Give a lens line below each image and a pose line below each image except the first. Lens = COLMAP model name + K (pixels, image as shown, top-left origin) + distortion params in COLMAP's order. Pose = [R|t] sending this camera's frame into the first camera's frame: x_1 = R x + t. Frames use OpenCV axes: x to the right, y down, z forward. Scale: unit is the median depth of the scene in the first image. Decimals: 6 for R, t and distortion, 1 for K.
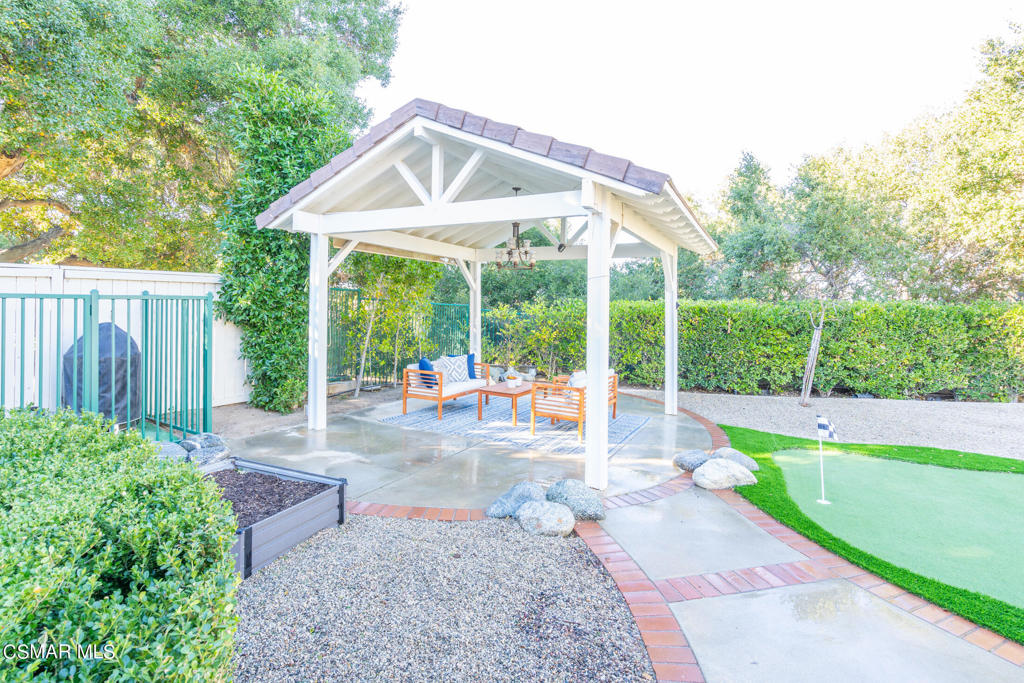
lens RADIAL K [[470.5, 0, 492.4], [0, 470.5, 307.4], [0, 0, 1]] dist [-0.004462, 0.001642]
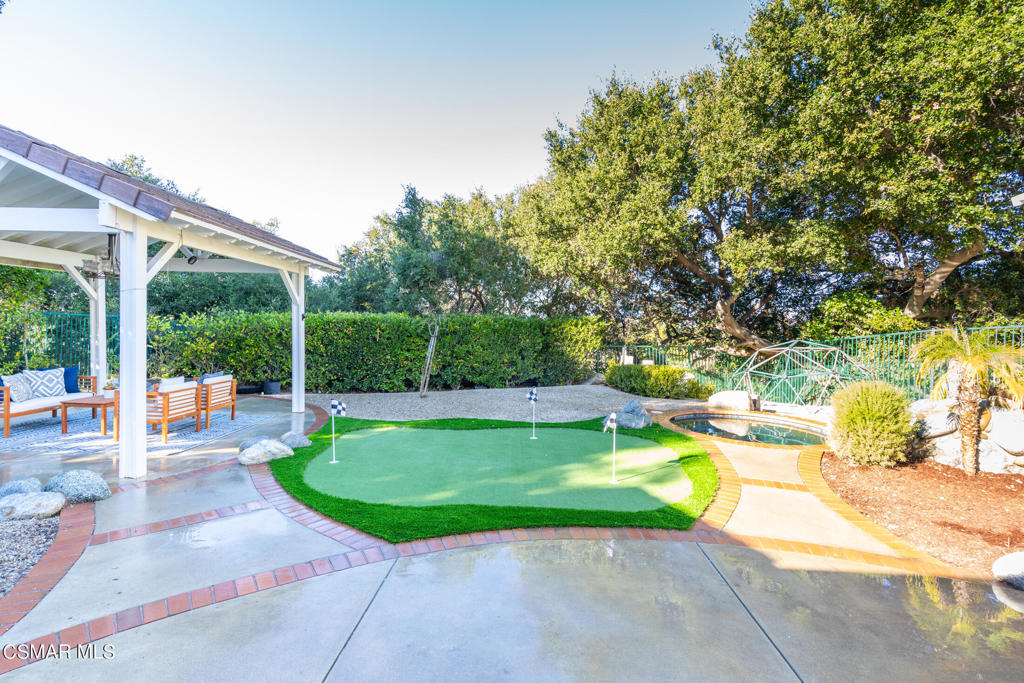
lens RADIAL K [[470.5, 0, 497.3], [0, 470.5, 336.6], [0, 0, 1]] dist [-0.004462, 0.001642]
pose [[0.889933, -0.011514, 0.455946, 0.248627], [-0.003808, 0.999459, 0.032671, 0.003493], [-0.456076, -0.030811, 0.889408, -0.198004]]
